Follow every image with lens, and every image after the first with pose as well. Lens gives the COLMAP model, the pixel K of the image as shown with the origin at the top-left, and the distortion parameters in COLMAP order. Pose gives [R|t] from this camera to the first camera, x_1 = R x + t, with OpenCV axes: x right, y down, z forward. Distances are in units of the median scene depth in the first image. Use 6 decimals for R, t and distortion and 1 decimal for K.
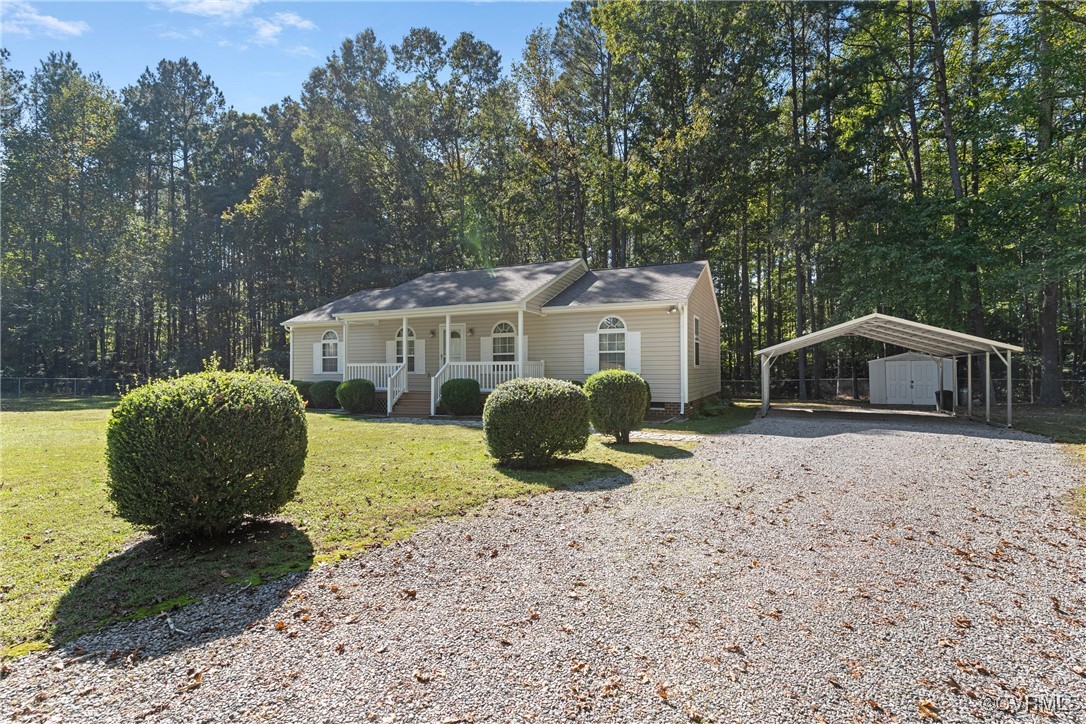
lens RADIAL K [[537.9, 0, 539.5], [0, 537.9, 369.3], [0, 0, 1]] dist [0.002906, -0.000337]
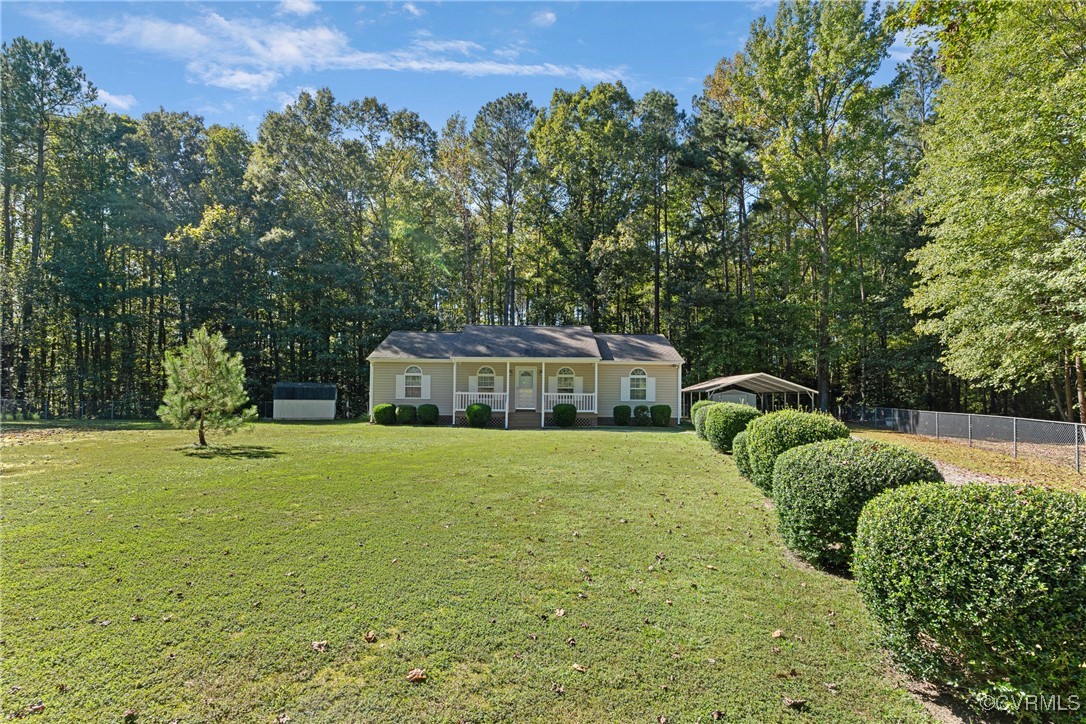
lens RADIAL K [[537.9, 0, 535.1], [0, 537.9, 376.9], [0, 0, 1]] dist [0.002906, -0.000337]
pose [[0.902845, 0.027587, 0.429081, -0.660258], [-0.013548, 0.999269, -0.035739, -0.003142], [-0.429753, 0.026454, 0.902559, -0.294683]]
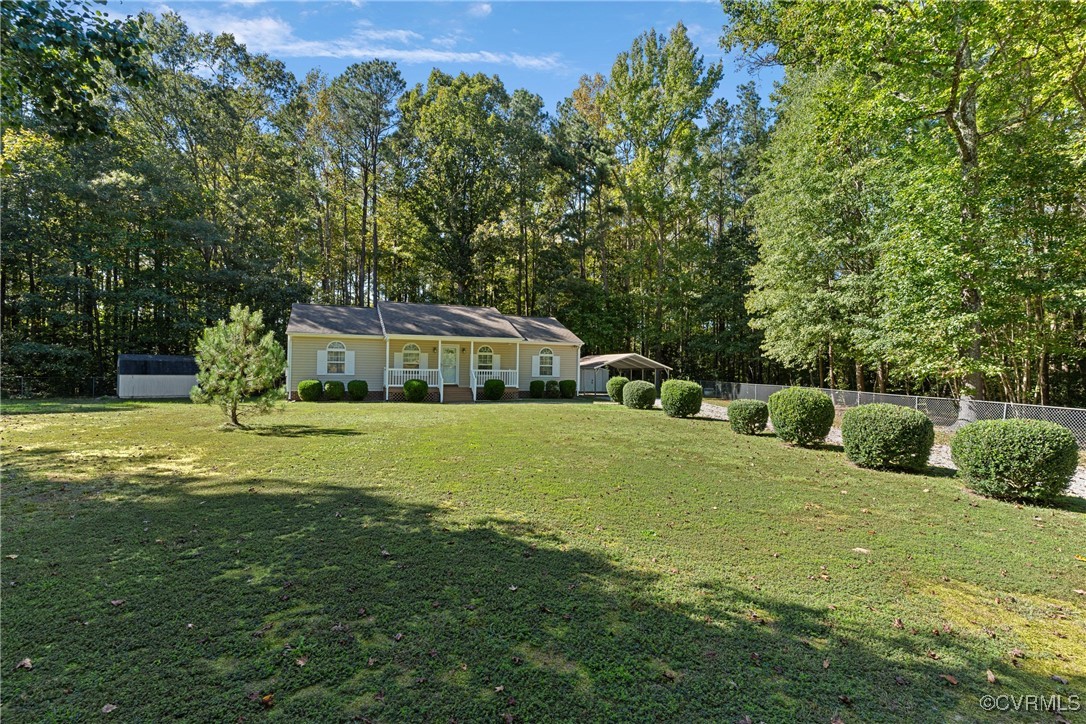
lens RADIAL K [[537.9, 0, 547.4], [0, 537.9, 364.0], [0, 0, 1]] dist [0.002906, -0.000337]
pose [[0.665479, 0.021014, 0.746120, -0.979959], [-0.016823, 0.999772, -0.013154, -0.009495], [-0.746227, -0.003798, 0.665681, -0.226124]]
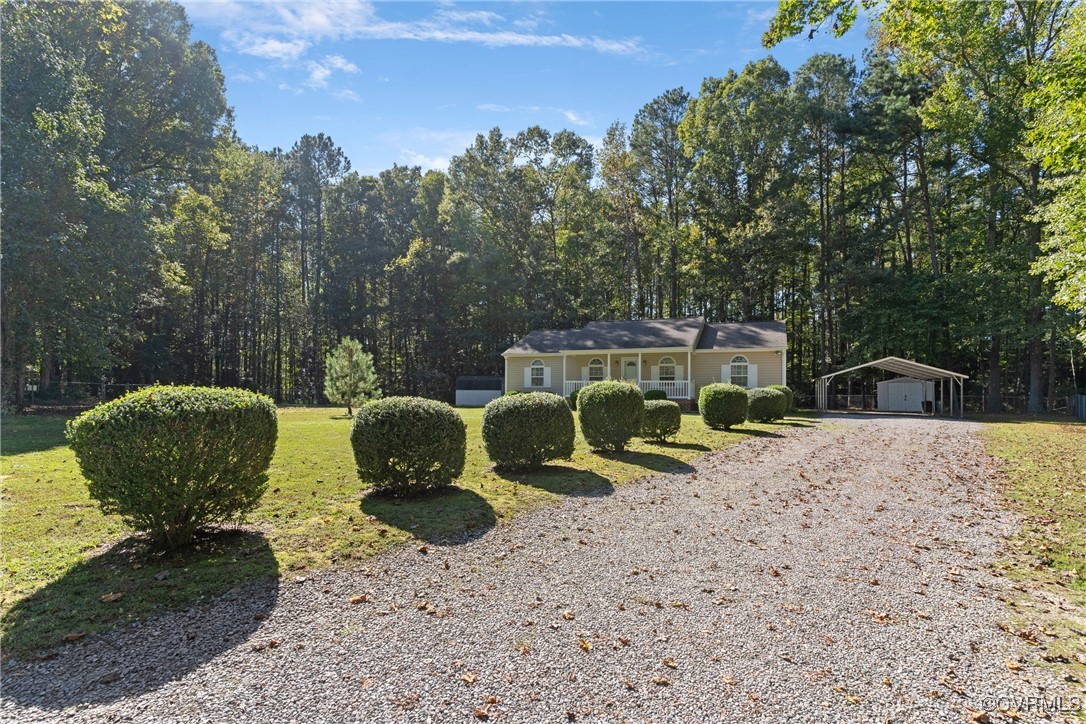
lens RADIAL K [[537.9, 0, 534.4], [0, 537.9, 387.5], [0, 0, 1]] dist [0.002906, -0.000337]
pose [[0.999726, 0.009487, 0.021391, -0.417643], [-0.009427, 0.999951, -0.002895, 0.012433], [-0.021418, 0.002692, 0.999767, -0.536046]]
